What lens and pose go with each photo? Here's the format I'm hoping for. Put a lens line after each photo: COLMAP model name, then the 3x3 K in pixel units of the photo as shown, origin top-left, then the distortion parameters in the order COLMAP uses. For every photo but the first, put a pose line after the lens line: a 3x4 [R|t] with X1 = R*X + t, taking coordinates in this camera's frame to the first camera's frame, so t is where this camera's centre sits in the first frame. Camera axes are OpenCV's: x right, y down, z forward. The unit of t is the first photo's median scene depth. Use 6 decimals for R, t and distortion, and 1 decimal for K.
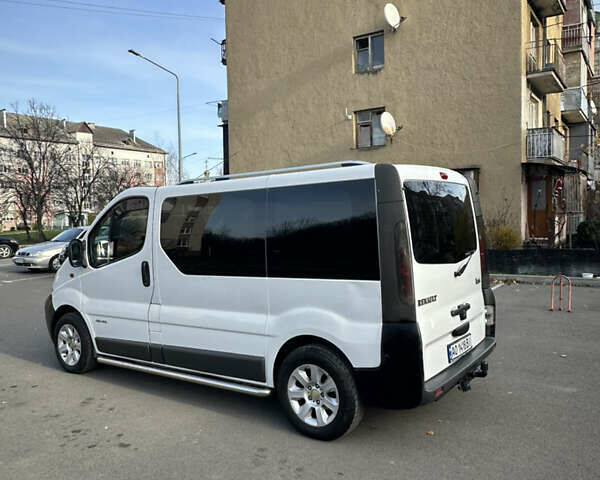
lens RADIAL K [[512.2, 0, 306.7], [0, 512.2, 240.4], [0, 0, 1]] dist [-0.002007, -0.001410]
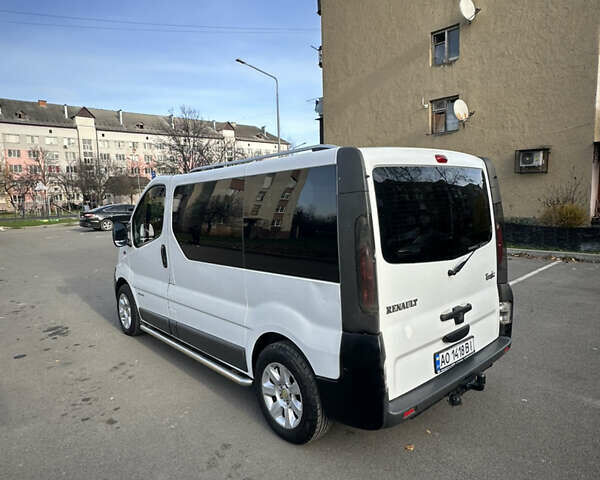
lens RADIAL K [[406.9, 0, 307.0], [0, 406.9, 240.2], [0, 0, 1]] dist [-0.003115, 0.000382]
pose [[0.974172, 0.021144, -0.224815, 0.150361], [-0.005591, 0.997560, 0.069594, -0.026066], [0.225738, -0.066540, 0.971913, 0.198722]]
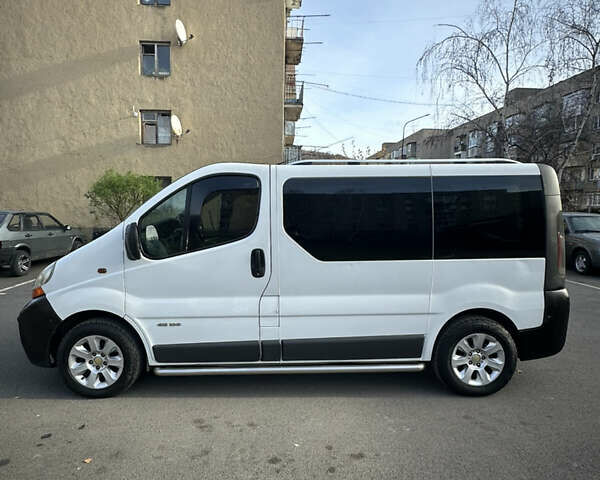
lens RADIAL K [[406.9, 0, 307.0], [0, 406.9, 240.2], [0, 0, 1]] dist [-0.003115, 0.000382]
pose [[0.808340, -0.015765, 0.588504, -0.564750], [-0.001793, 0.999571, 0.029241, 0.004979], [-0.588713, -0.024692, 0.807965, 0.333884]]
